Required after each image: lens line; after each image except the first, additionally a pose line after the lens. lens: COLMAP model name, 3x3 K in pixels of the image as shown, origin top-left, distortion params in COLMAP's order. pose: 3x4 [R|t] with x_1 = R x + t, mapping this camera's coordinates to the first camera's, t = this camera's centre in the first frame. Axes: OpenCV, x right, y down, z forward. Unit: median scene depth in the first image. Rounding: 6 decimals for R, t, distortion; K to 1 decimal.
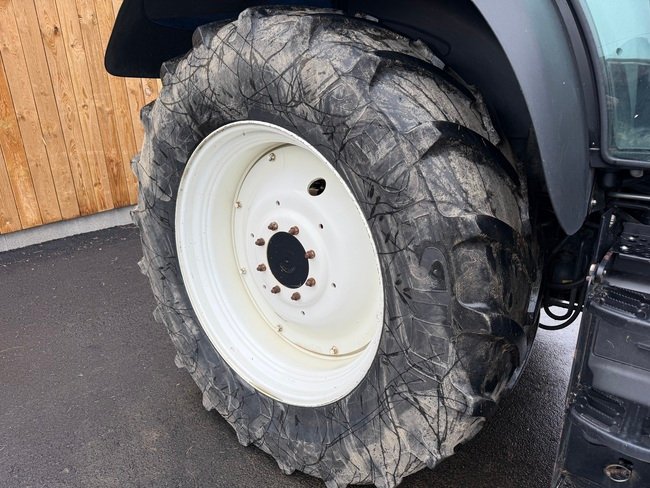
lens RADIAL K [[453.8, 0, 325.0], [0, 453.8, 244.0], [0, 0, 1]] dist [0.059721, -0.069774]
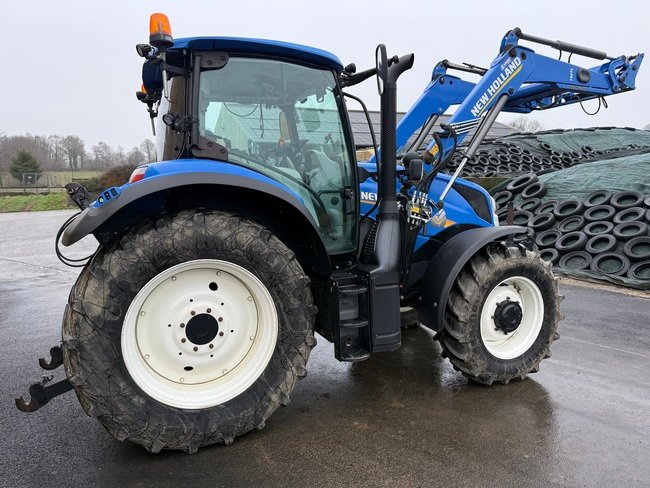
lens RADIAL K [[453.8, 0, 325.0], [0, 453.8, 244.0], [0, 0, 1]] dist [0.059721, -0.069774]
pose [[0.468967, -0.106180, 0.876810, -1.843660], [0.304739, 0.951236, -0.047799, -0.068399], [-0.828978, 0.289615, 0.478456, -0.535727]]
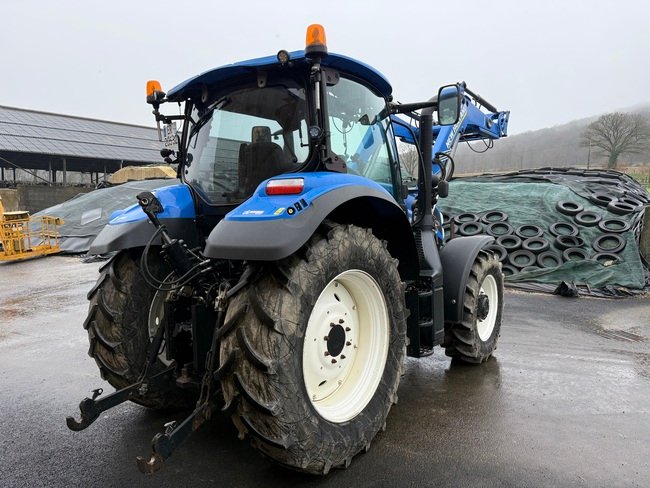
lens RADIAL K [[454.2, 0, 323.8], [0, 454.2, 244.9], [0, 0, 1]] dist [0.110138, -0.158201]
pose [[-0.020859, -0.074036, 0.997037, -2.443318], [0.336101, 0.938695, 0.076735, -0.629410], [-0.941595, 0.336706, 0.005303, 1.139456]]
